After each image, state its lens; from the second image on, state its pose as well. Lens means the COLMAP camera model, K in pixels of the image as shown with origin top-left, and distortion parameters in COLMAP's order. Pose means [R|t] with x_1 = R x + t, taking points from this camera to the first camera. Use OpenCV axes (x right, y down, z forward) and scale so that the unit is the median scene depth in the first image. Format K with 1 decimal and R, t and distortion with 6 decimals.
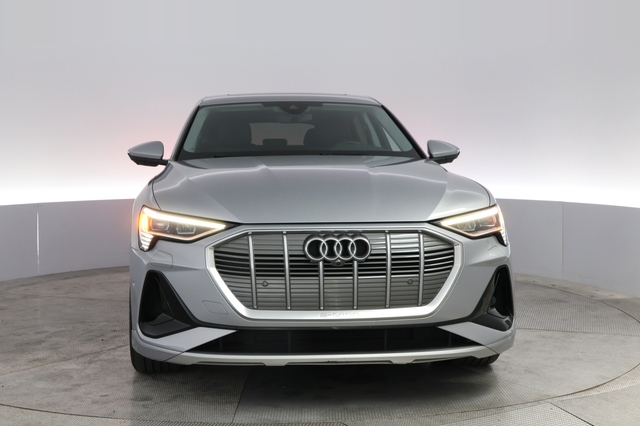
lens RADIAL K [[561.1, 0, 320.0], [0, 561.1, 213.0], [0, 0, 1]] dist [-0.003845, -0.001323]
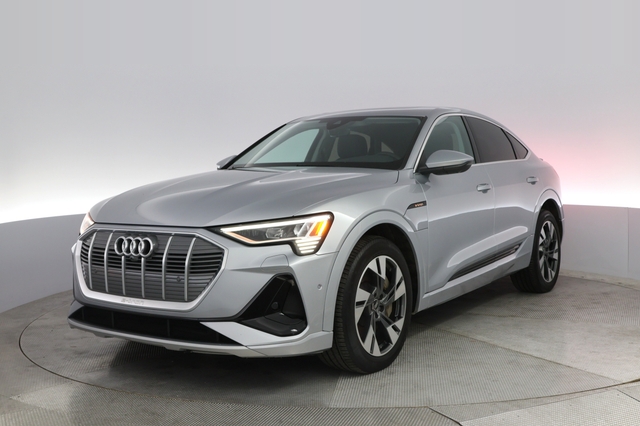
lens RADIAL K [[561.1, 0, 320.0], [0, 561.1, 213.0], [0, 0, 1]] dist [-0.003845, -0.001323]
pose [[0.898499, 0.034903, -0.437587, 0.886280], [-0.044516, 0.998940, -0.011727, -0.010843], [0.436714, 0.030016, 0.899100, 0.095669]]
